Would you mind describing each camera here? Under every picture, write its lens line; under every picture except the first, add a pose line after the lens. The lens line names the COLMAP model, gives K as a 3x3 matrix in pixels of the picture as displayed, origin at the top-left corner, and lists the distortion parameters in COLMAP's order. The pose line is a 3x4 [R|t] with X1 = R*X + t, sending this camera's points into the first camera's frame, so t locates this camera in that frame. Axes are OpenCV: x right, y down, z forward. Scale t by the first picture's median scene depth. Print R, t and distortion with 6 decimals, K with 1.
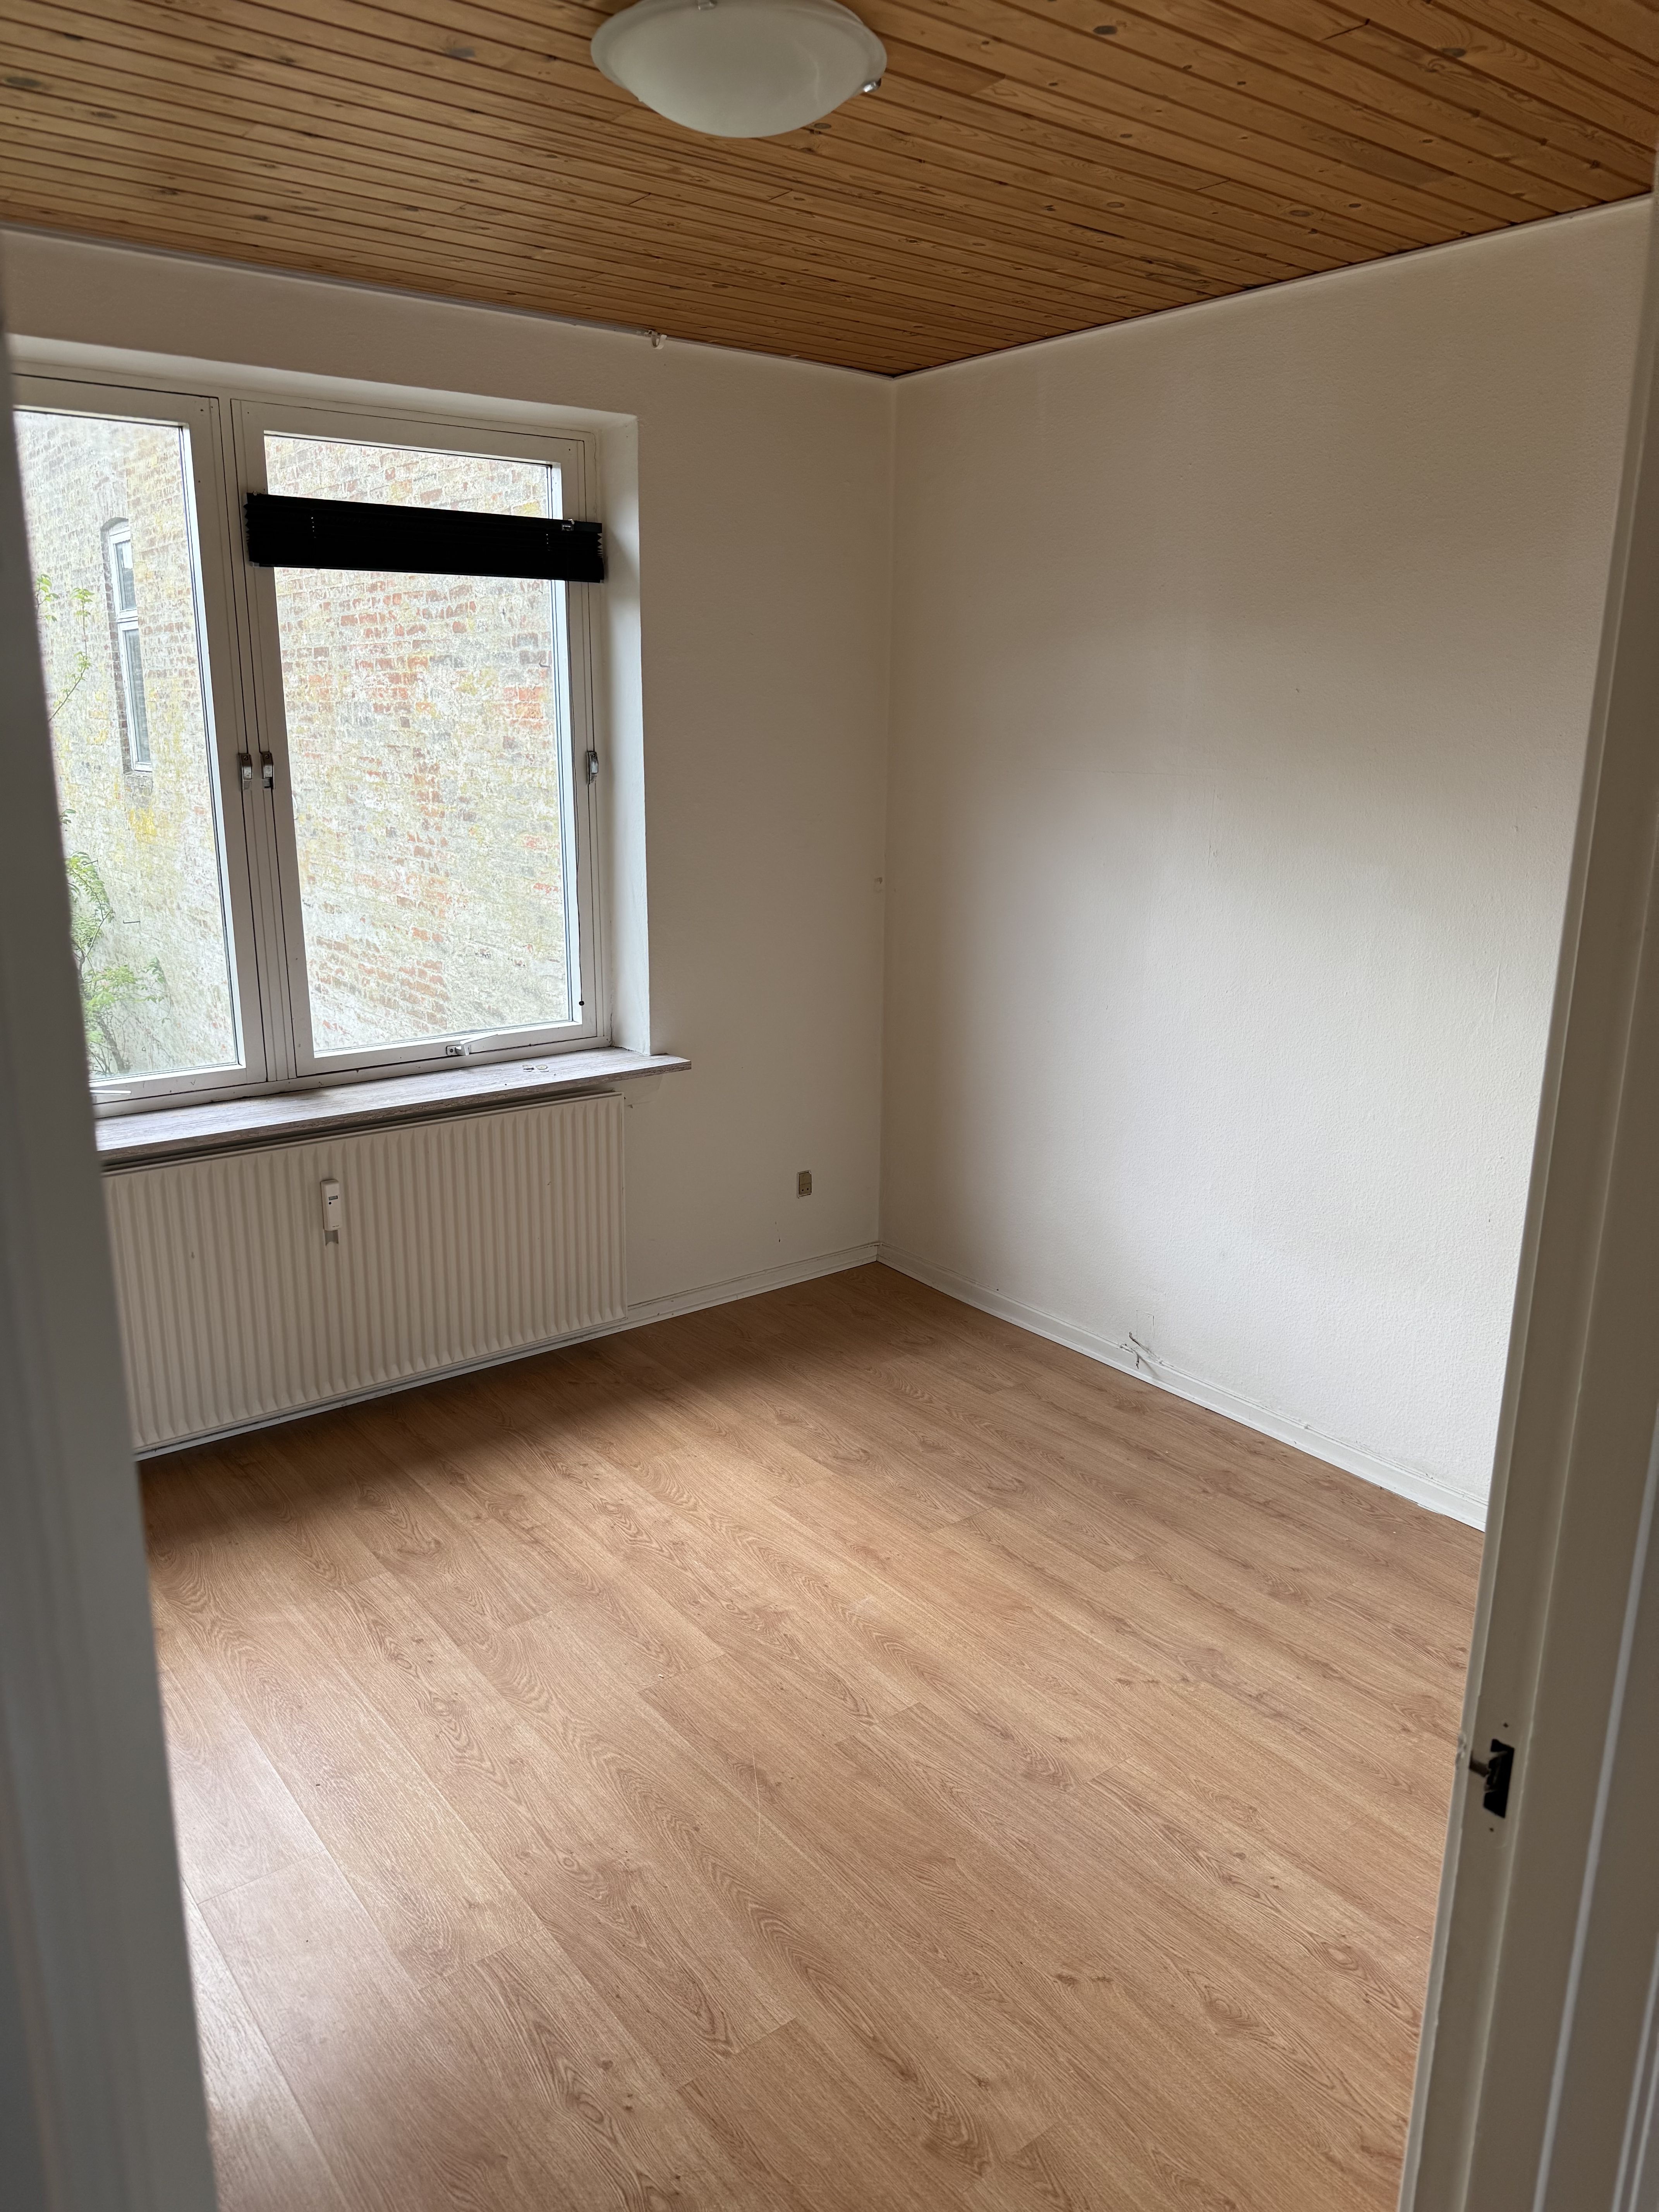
lens RADIAL K [[1555.6, 0, 829.5], [0, 1555.6, 1106.0], [0, 0, 1]] dist [0.222880, -0.385749]
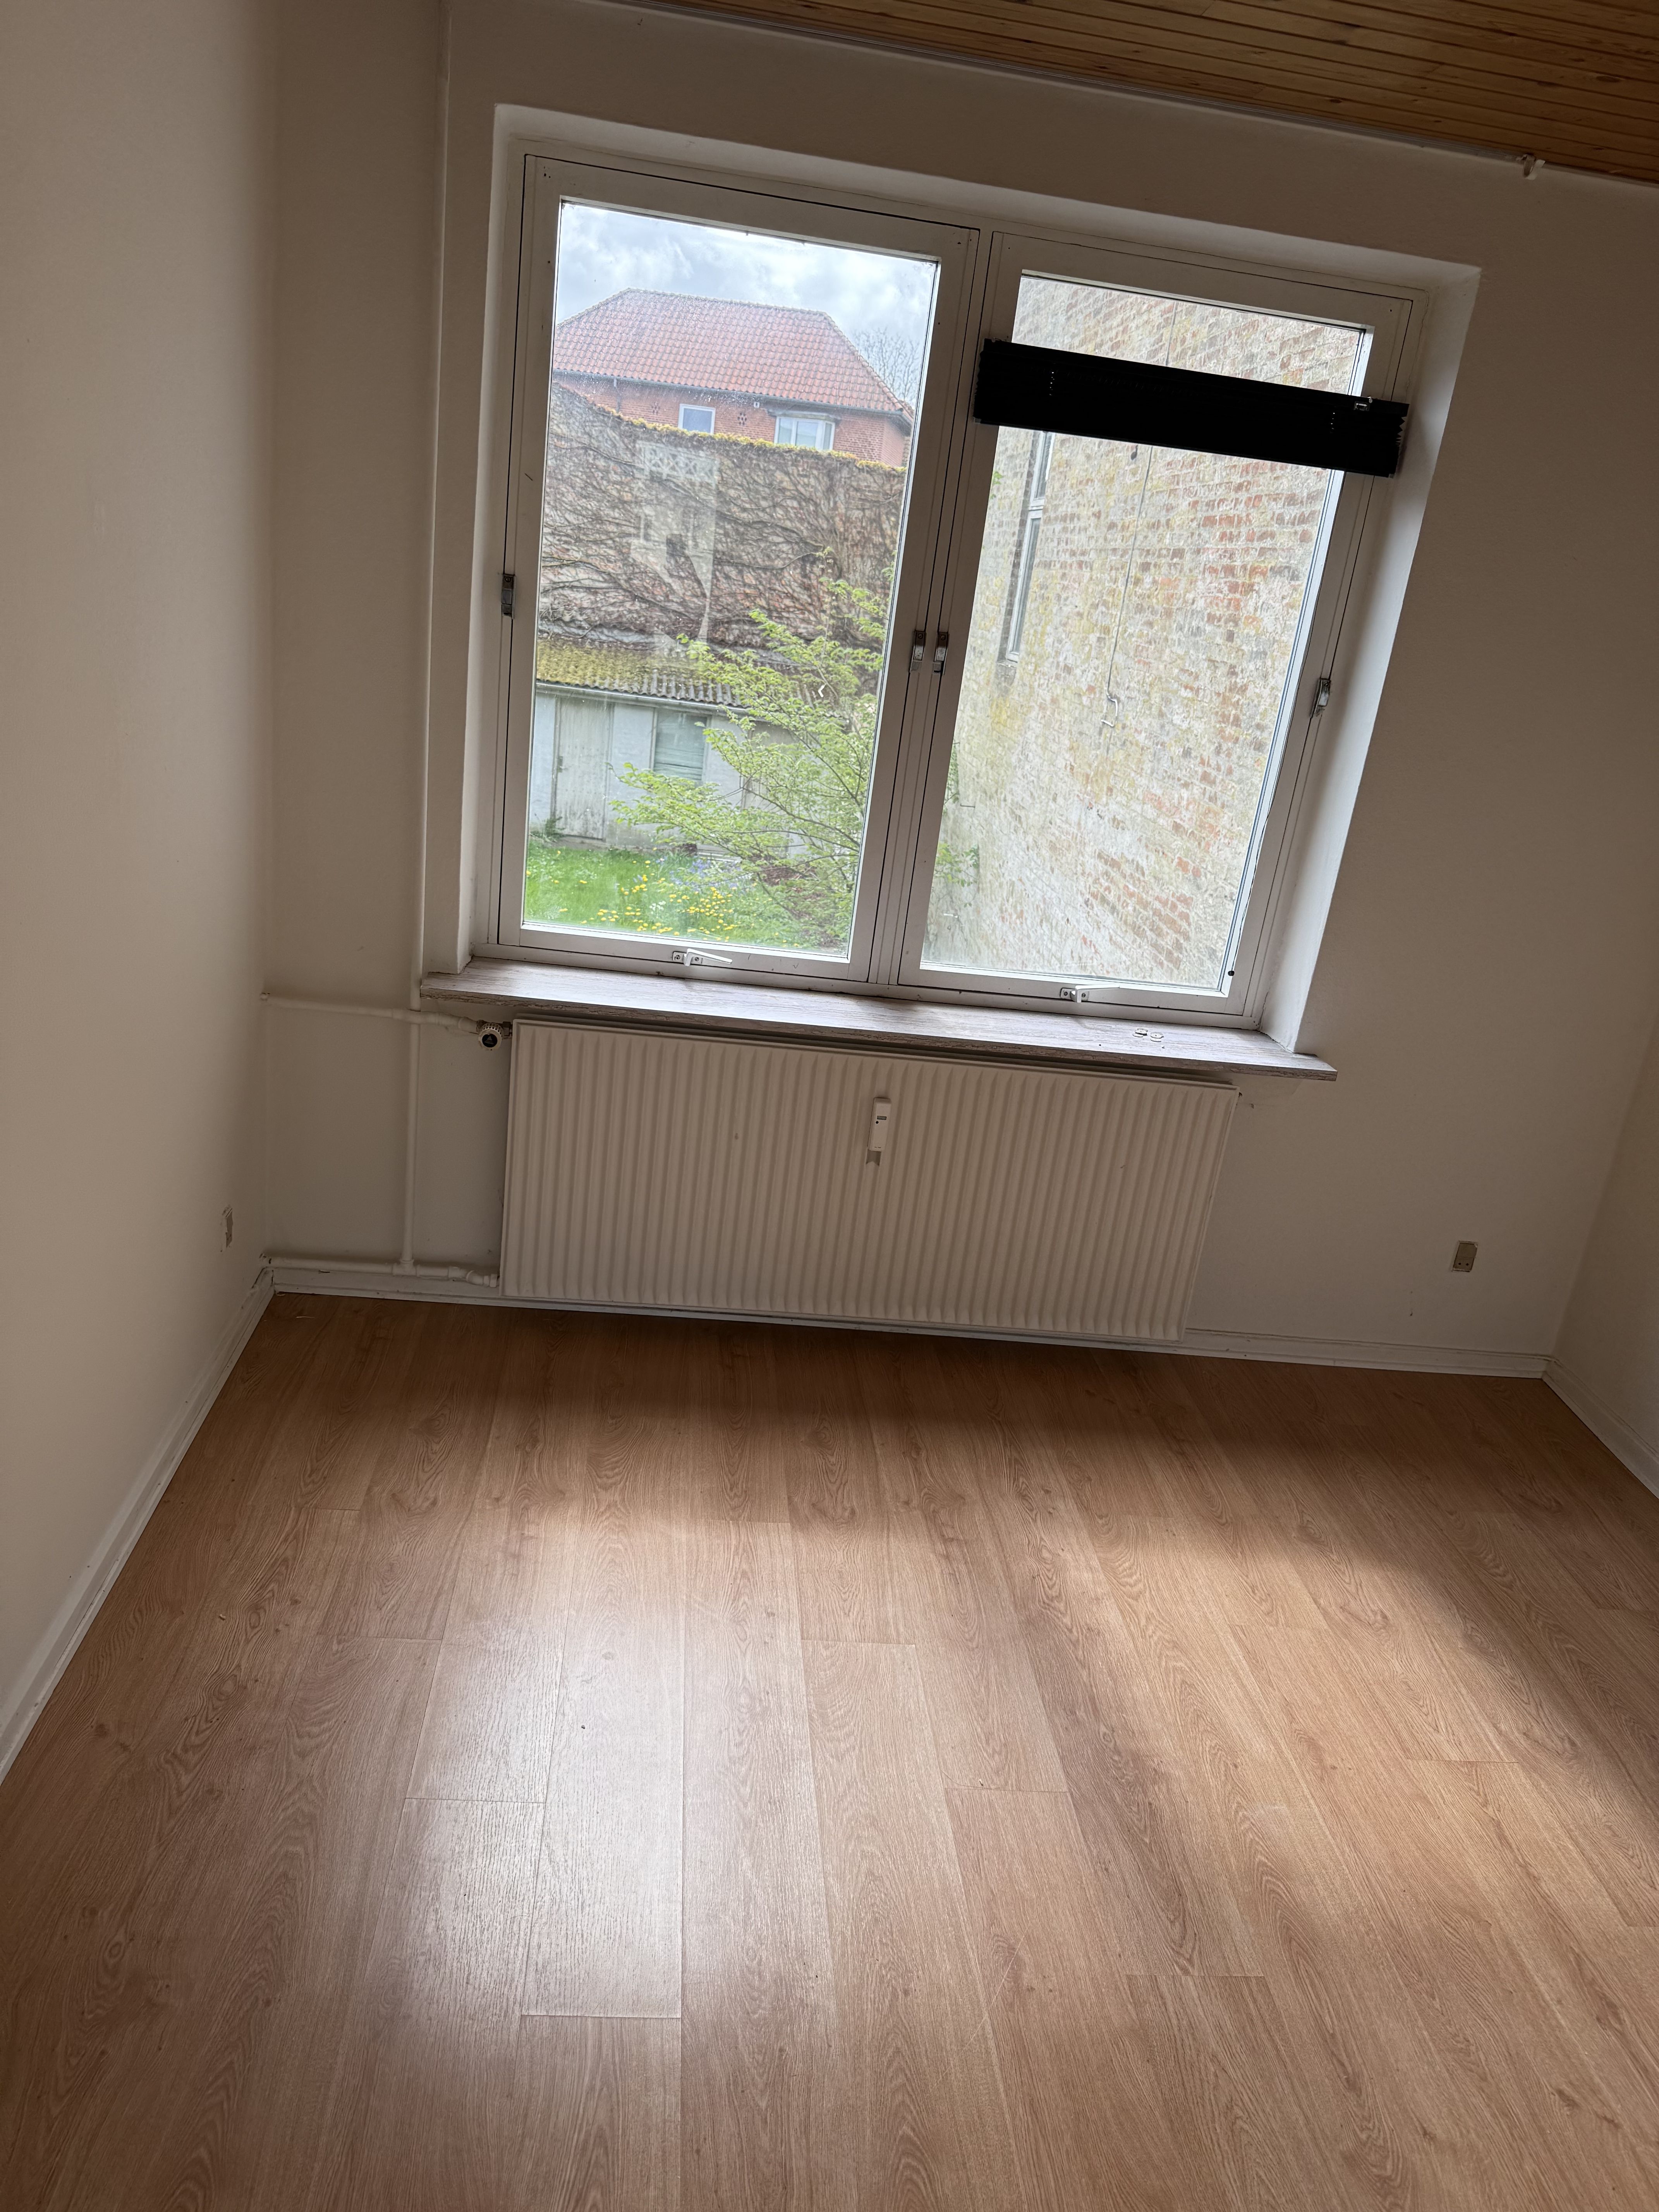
lens RADIAL K [[1589.2, 0, 890.7], [0, 1589.2, 1104.1], [0, 0, 1]] dist [0.119763, -0.115256]
pose [[0.849669, 0.263594, -0.456706, 0.098684], [-0.246848, 0.964163, 0.097236, -0.035736], [0.465970, 0.030119, 0.884288, 0.147807]]
